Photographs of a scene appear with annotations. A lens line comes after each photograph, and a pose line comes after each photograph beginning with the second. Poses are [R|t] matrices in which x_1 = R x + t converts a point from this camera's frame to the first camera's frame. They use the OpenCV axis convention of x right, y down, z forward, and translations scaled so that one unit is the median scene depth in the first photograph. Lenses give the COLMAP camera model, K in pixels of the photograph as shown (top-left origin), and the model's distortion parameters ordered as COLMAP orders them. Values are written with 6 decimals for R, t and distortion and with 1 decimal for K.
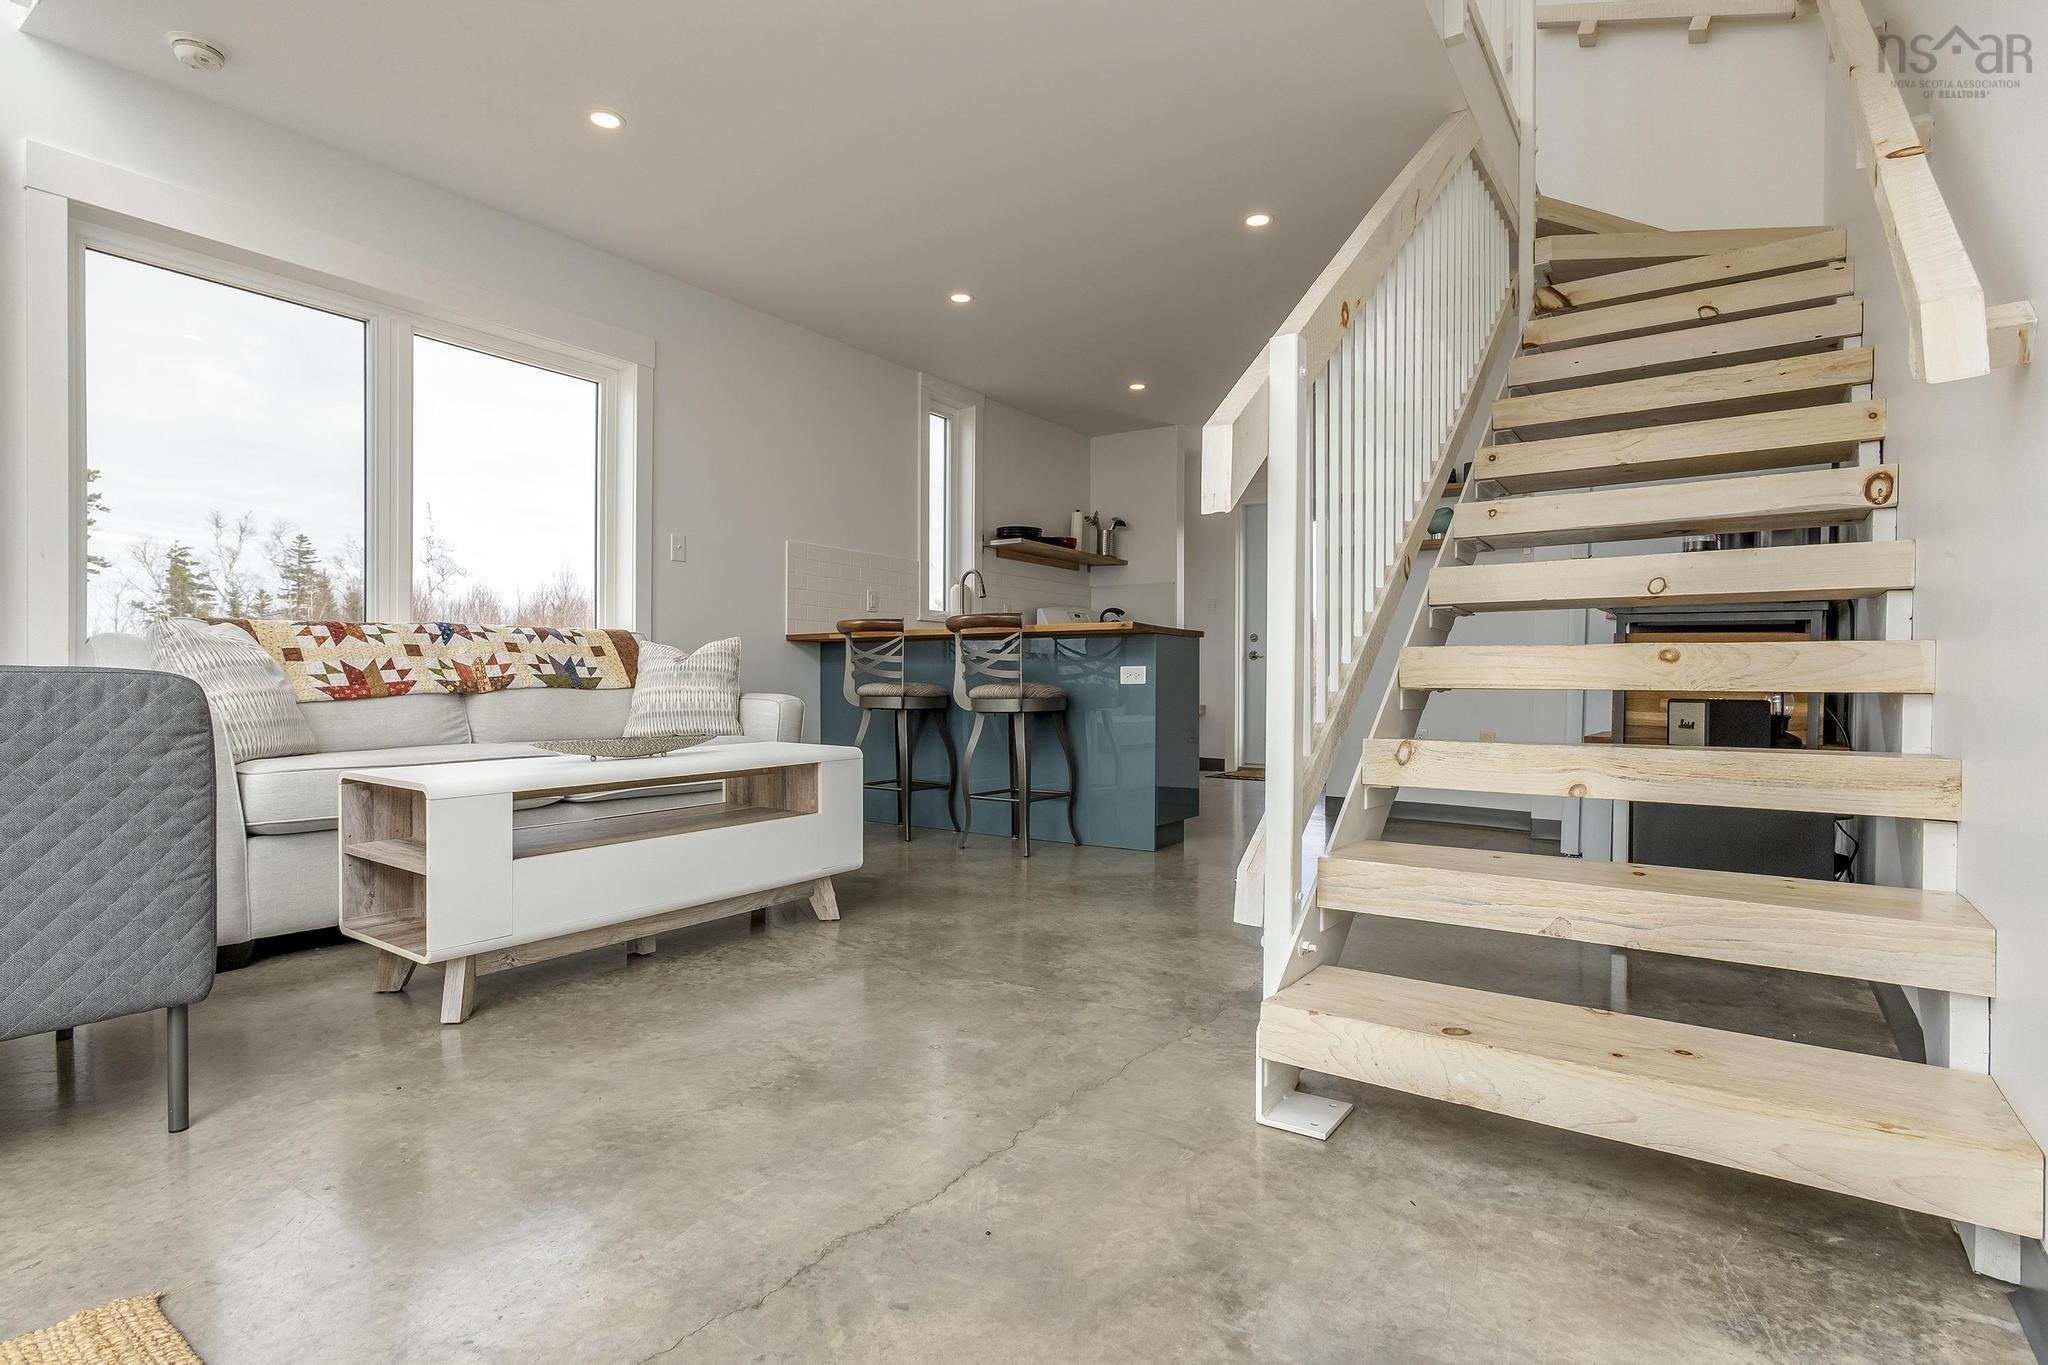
lens RADIAL K [[1011.6, 0, 1021.5], [0, 1011.6, 683.9], [0, 0, 1]] dist [-0.004242, 0.003731]
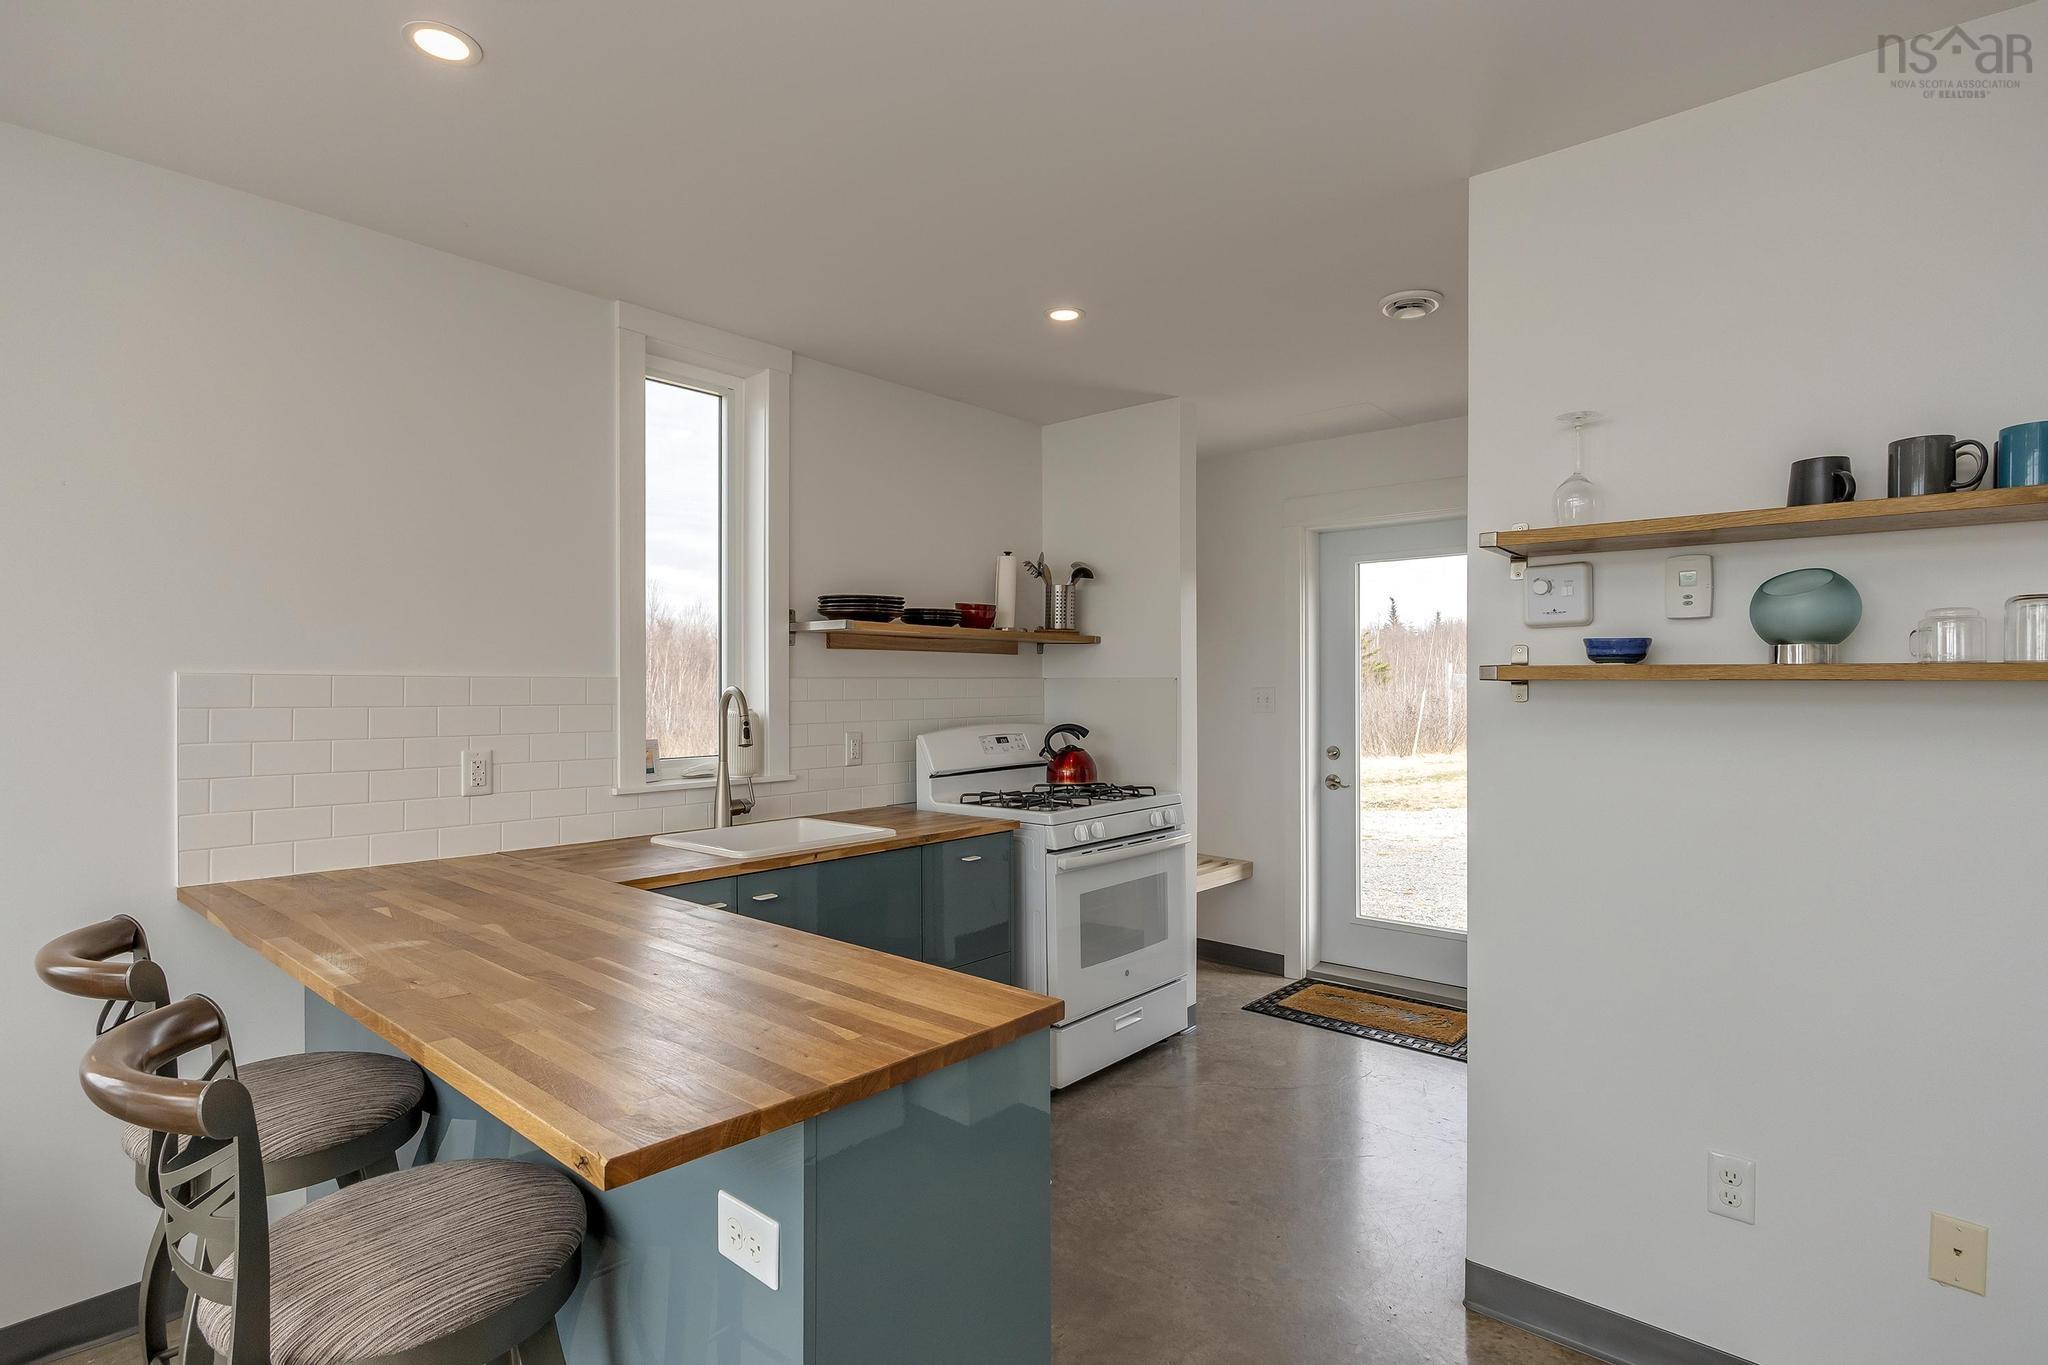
lens RADIAL K [[1011.6, 0, 1020.1], [0, 1011.6, 688.6], [0, 0, 1]] dist [-0.004242, 0.003731]
pose [[0.993571, -0.005530, -0.113078, 0.232263], [0.005247, 0.999982, -0.002797, -0.169553], [0.113091, 0.002185, 0.993582, 0.786547]]
